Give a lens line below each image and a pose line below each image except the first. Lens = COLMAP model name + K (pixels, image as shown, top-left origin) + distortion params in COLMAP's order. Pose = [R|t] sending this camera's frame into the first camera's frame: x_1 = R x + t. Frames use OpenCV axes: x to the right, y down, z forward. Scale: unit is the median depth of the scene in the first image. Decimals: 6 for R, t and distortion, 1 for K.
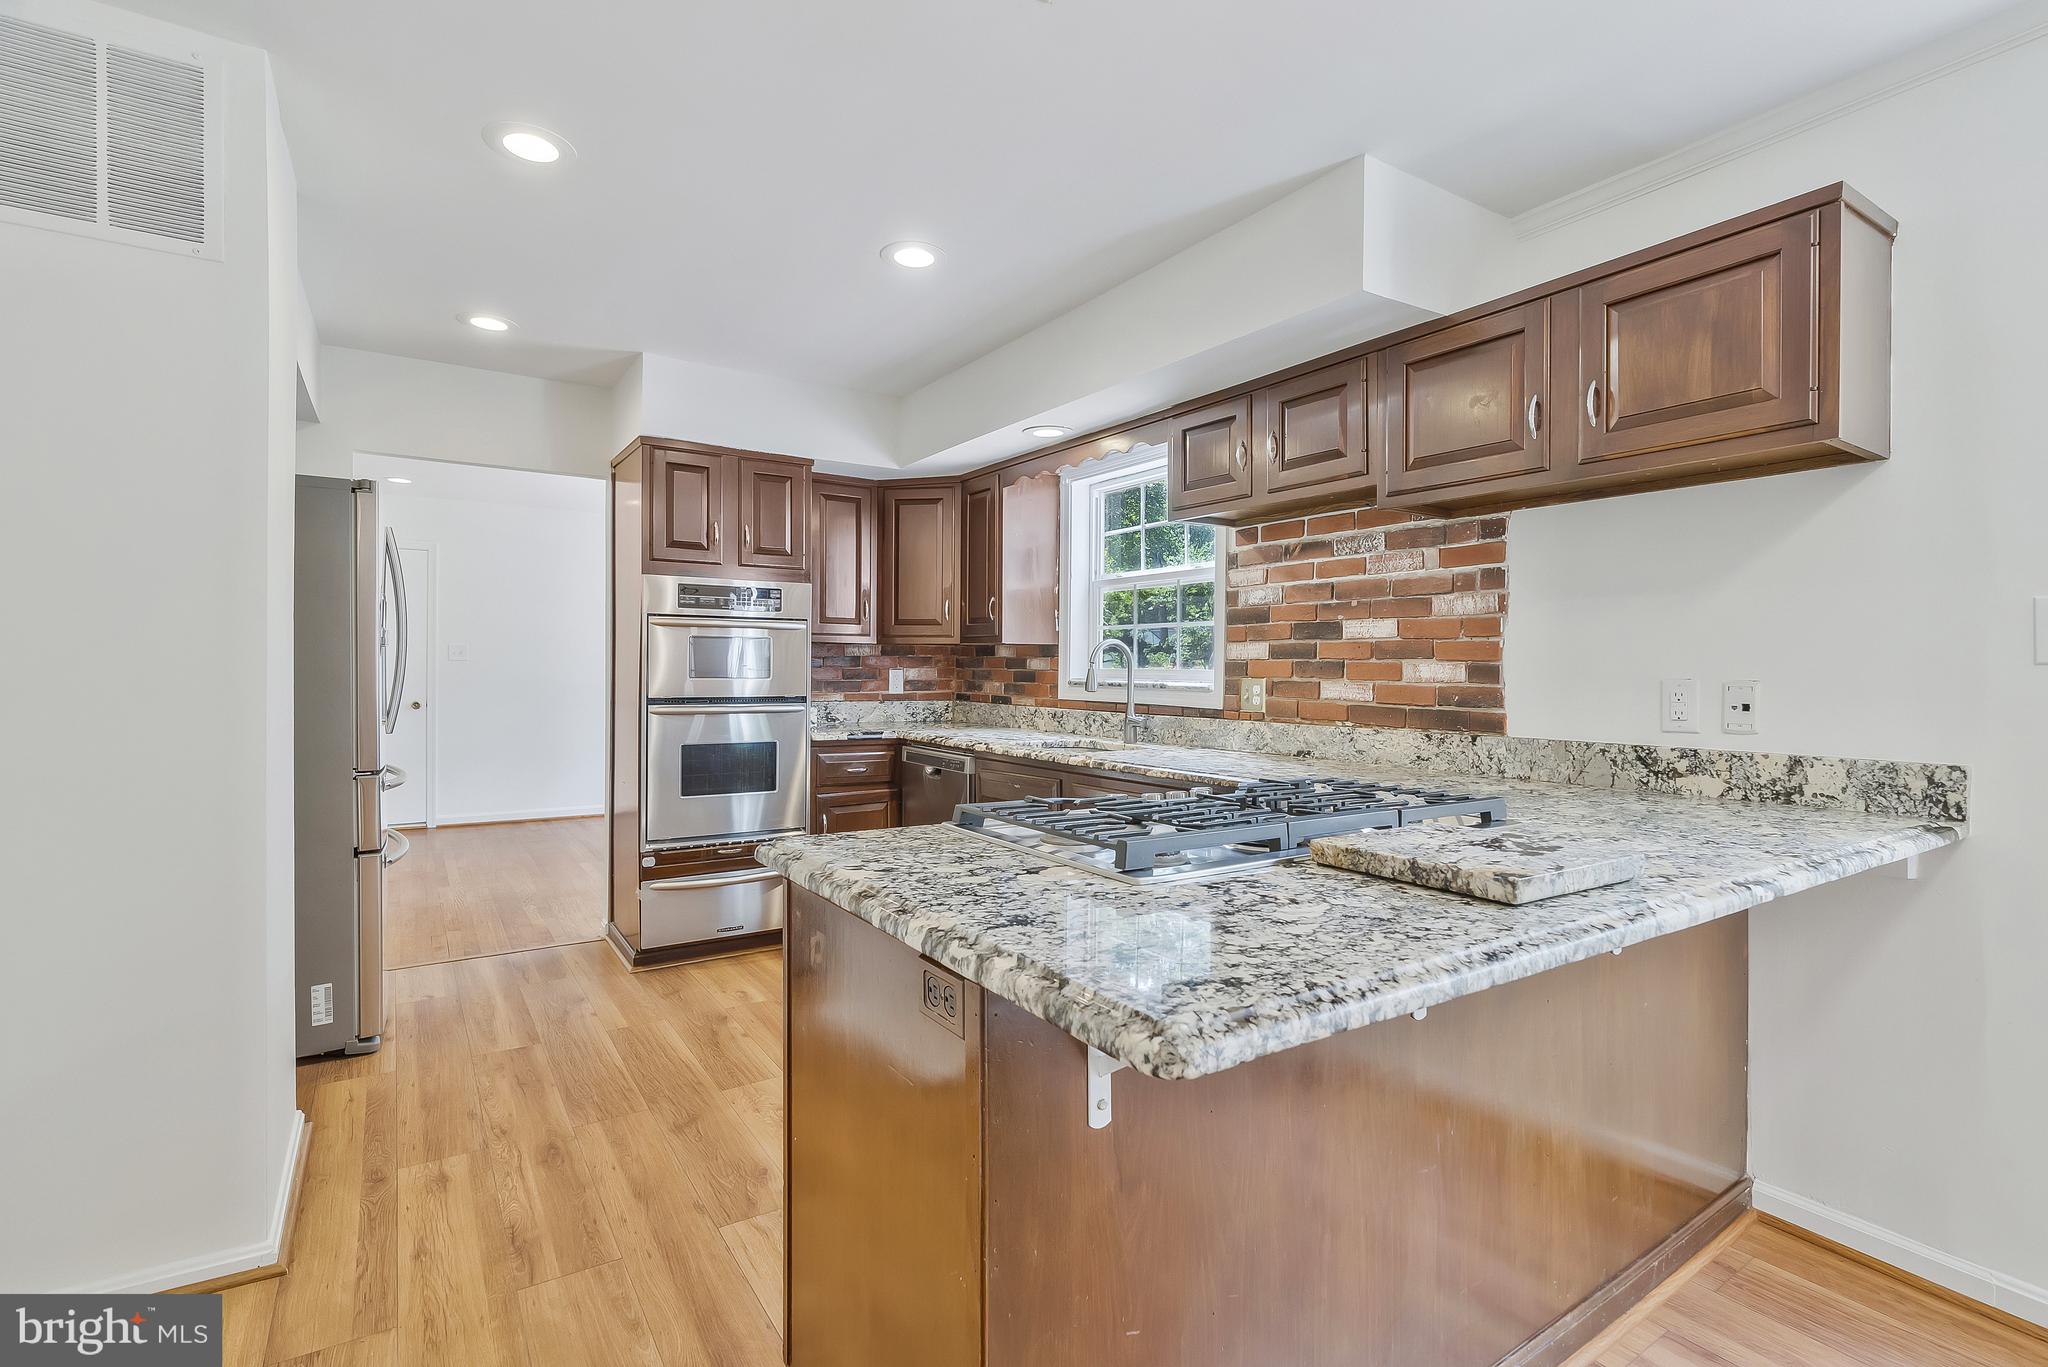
lens RADIAL K [[953.1, 0, 1031.6], [0, 953.1, 681.5], [0, 0, 1]] dist [-0.011705, 0.007089]
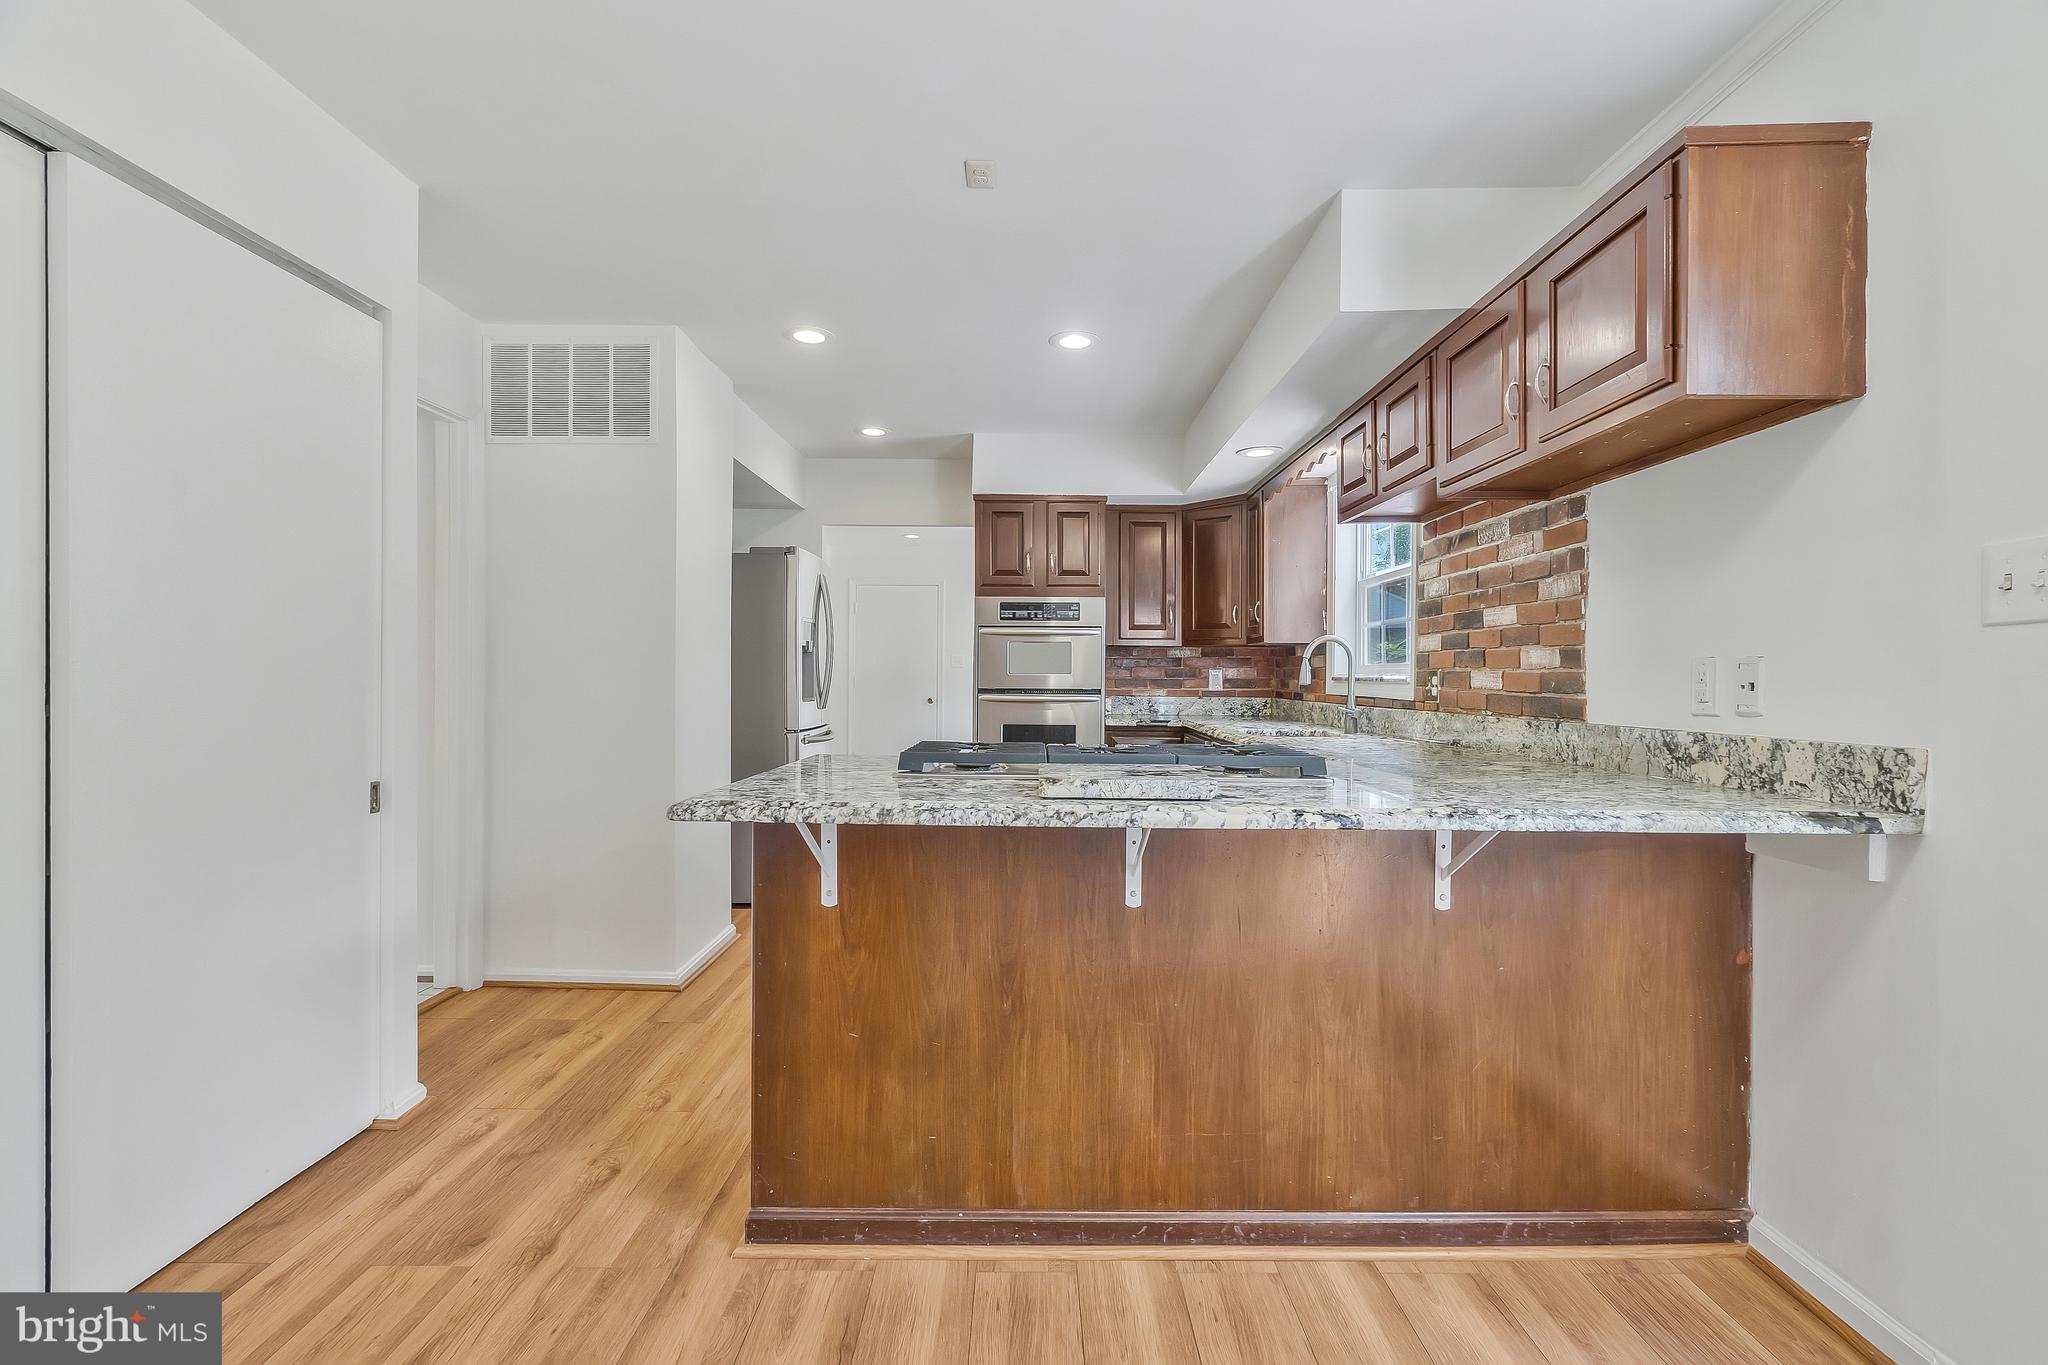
lens RADIAL K [[939.0, 0, 1031.7], [0, 939.0, 688.4], [0, 0, 1]] dist [0.001073, 0.000877]
pose [[0.835447, 0.004115, -0.549556, 0.506306], [-0.007433, 0.999965, -0.003813, 0.028227], [0.549521, 0.007270, 0.835448, -0.089138]]
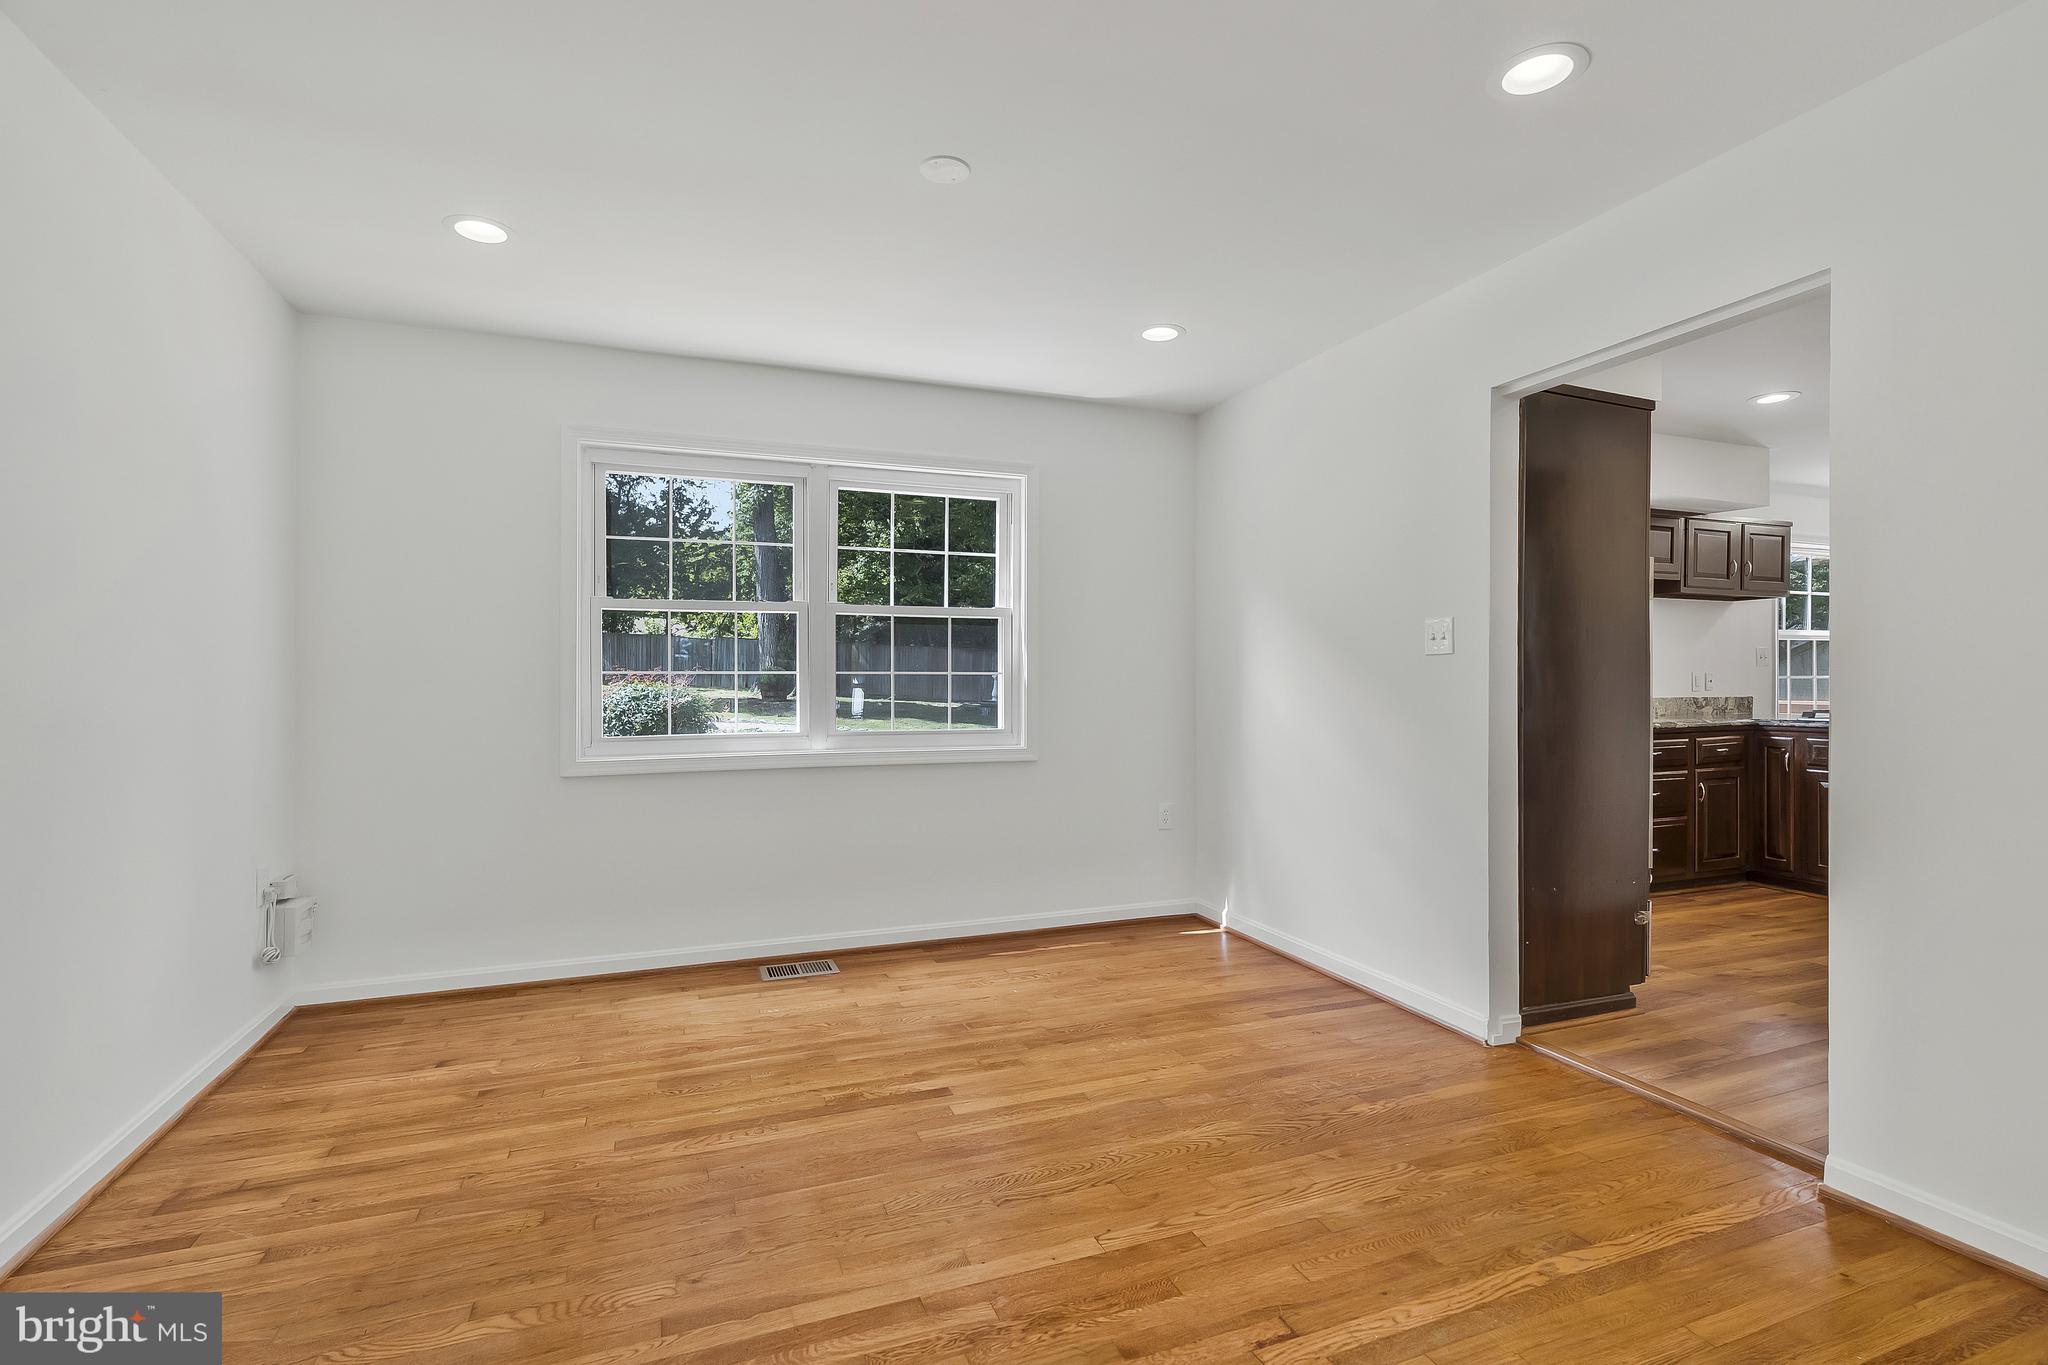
lens RADIAL K [[953.1, 0, 1031.6], [0, 953.1, 680.5], [0, 0, 1]] dist [-0.011705, 0.007089]
pose [[0.209953, -0.010390, 0.977656, -1.832569], [0.008835, 0.999923, 0.008730, -0.013383], [-0.977671, 0.006805, 0.210029, 1.794320]]
